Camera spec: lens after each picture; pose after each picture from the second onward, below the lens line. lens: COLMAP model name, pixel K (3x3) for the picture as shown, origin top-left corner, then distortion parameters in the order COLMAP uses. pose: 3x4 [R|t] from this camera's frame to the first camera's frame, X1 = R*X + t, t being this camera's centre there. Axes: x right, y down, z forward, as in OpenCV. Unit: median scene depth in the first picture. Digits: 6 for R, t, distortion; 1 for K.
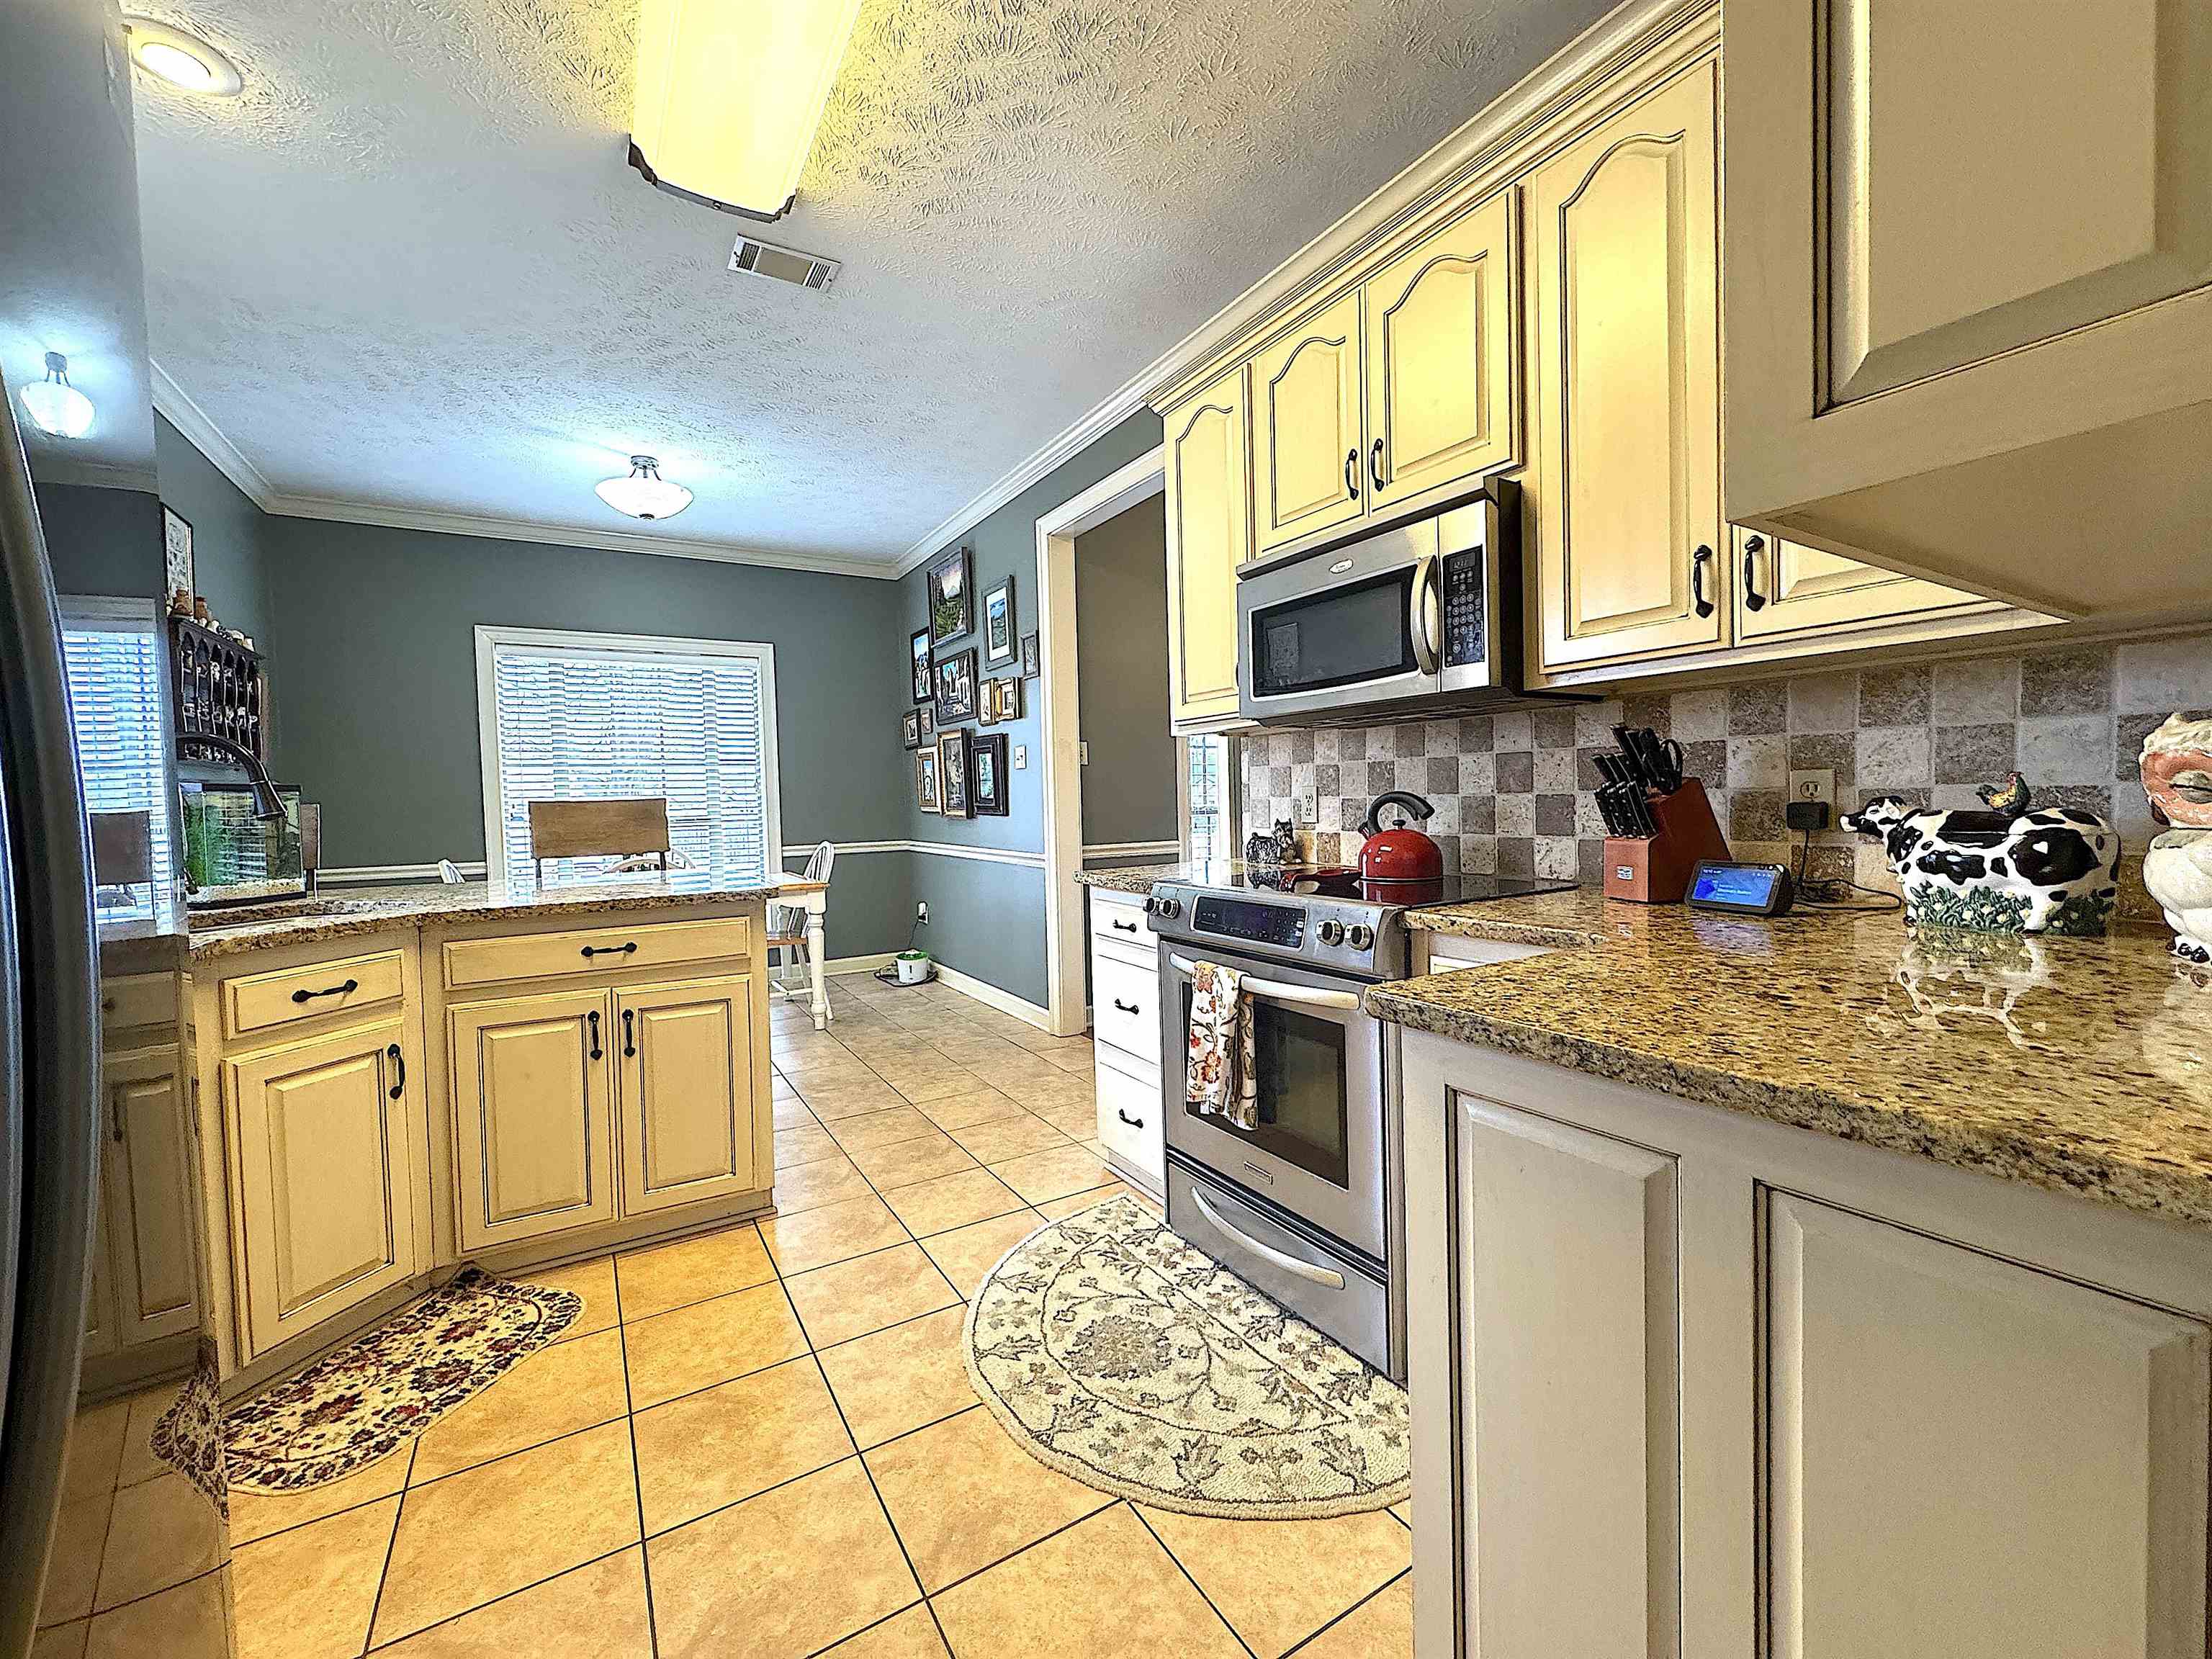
lens RADIAL K [[881.5, 0, 1103.5], [0, 881.5, 826.7], [0, 0, 1]] dist [-0.002041, -0.000093]
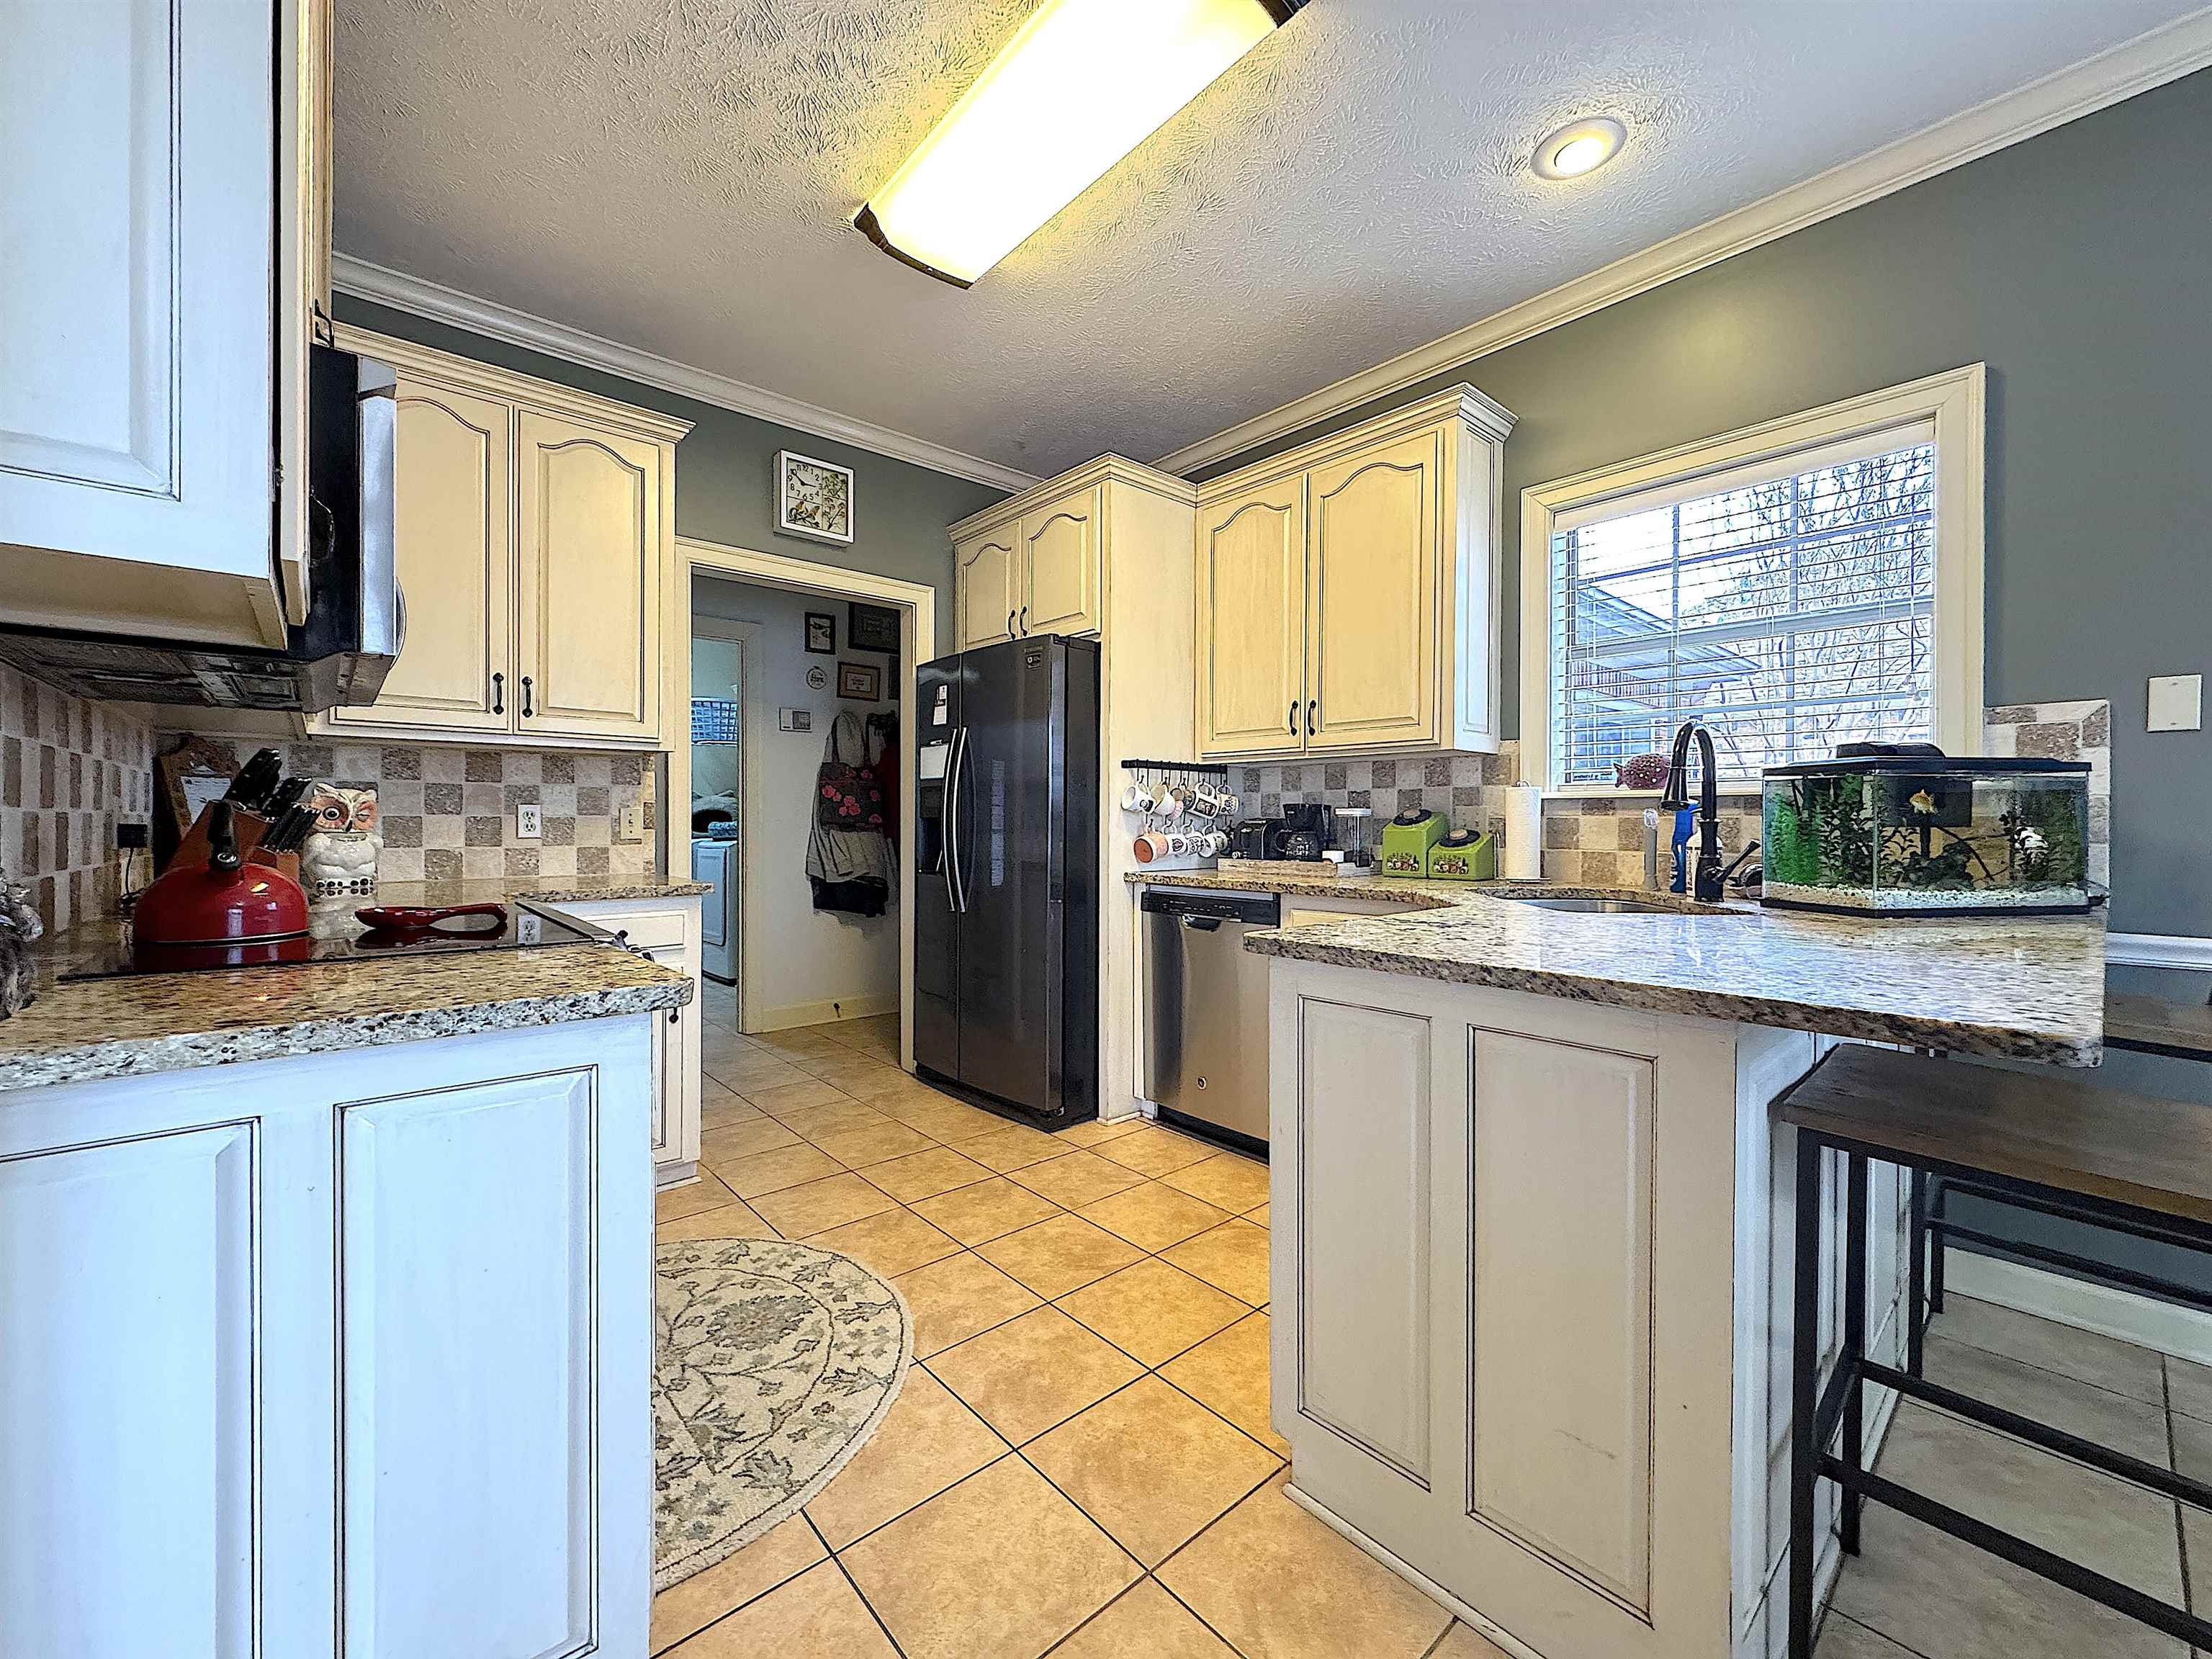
lens RADIAL K [[881.5, 0, 1103.5], [0, 881.5, 826.7], [0, 0, 1]] dist [-0.002041, -0.000093]
pose [[-0.983844, 0.022993, -0.177547, -0.197424], [0.015557, 0.998947, 0.043156, -0.043596], [0.178352, 0.039697, -0.983166, 1.914402]]
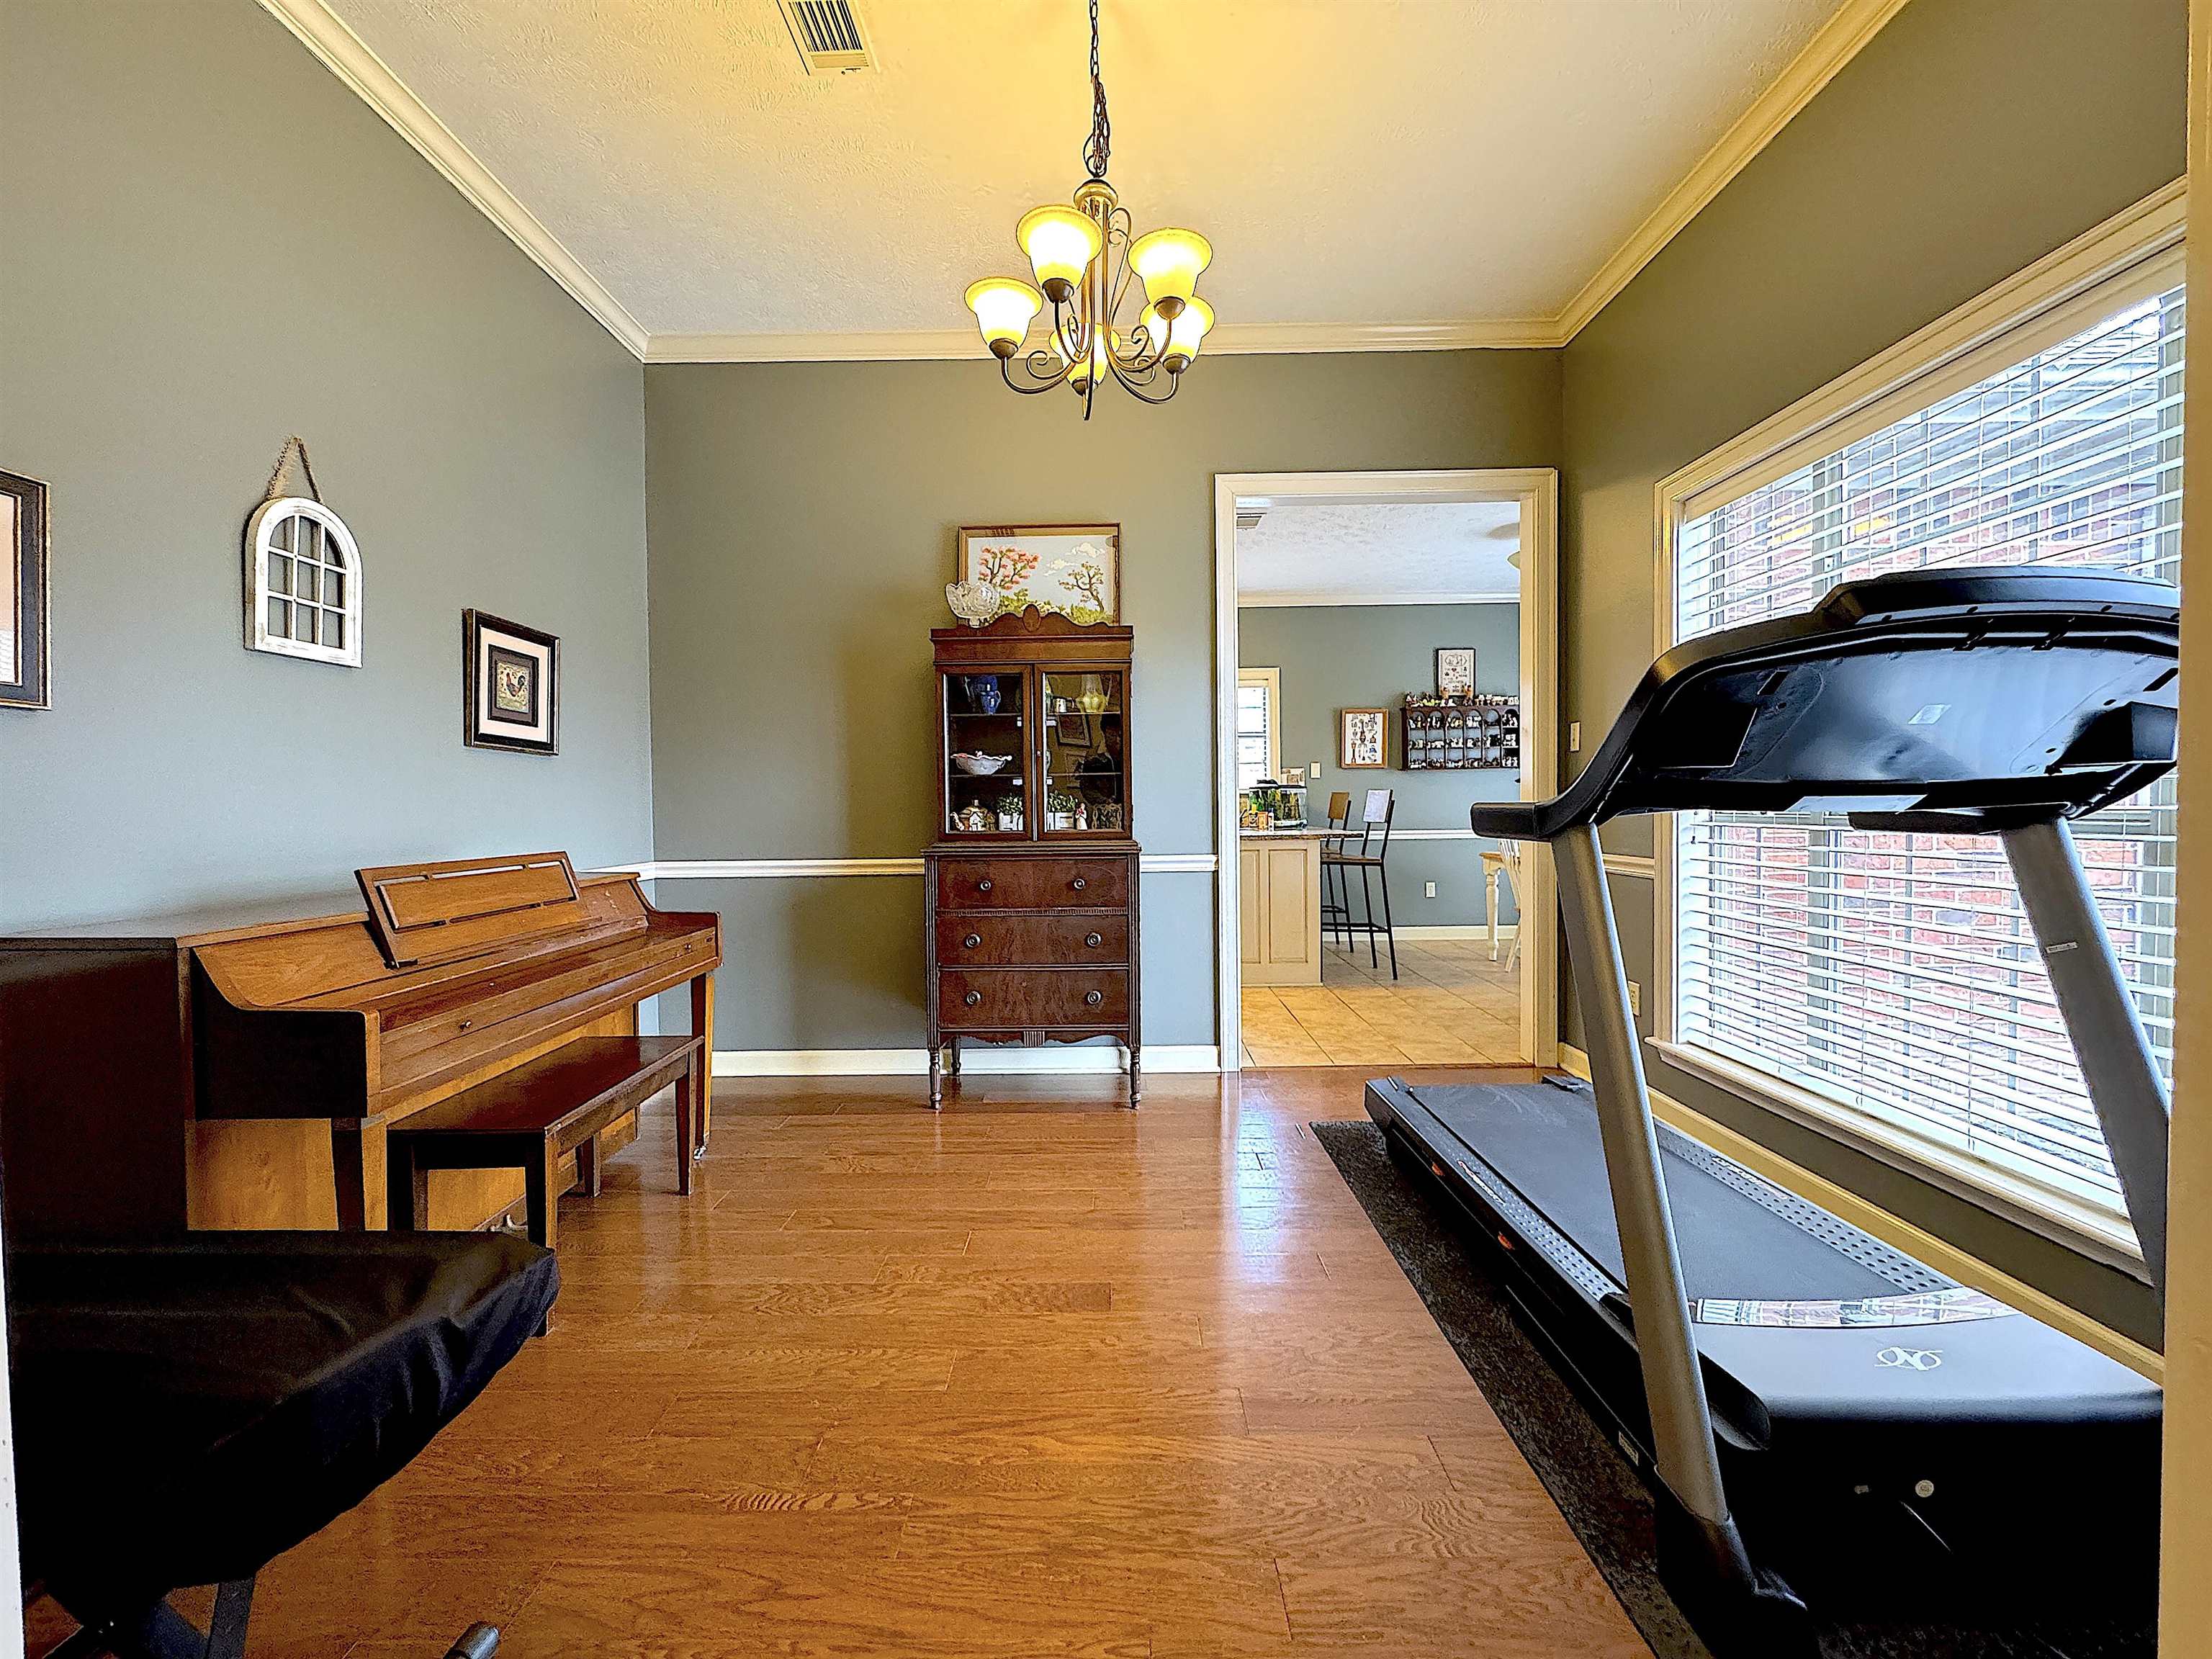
lens RADIAL K [[891.0, 0, 1101.0], [0, 891.0, 823.9], [0, 0, 1]] dist [-0.000924, -0.000002]
pose [[-0.523262, 0.052600, -0.850547, 1.977928], [0.002300, 0.998177, 0.060315, -0.117557], [0.852169, 0.029604, -0.522429, 2.331819]]
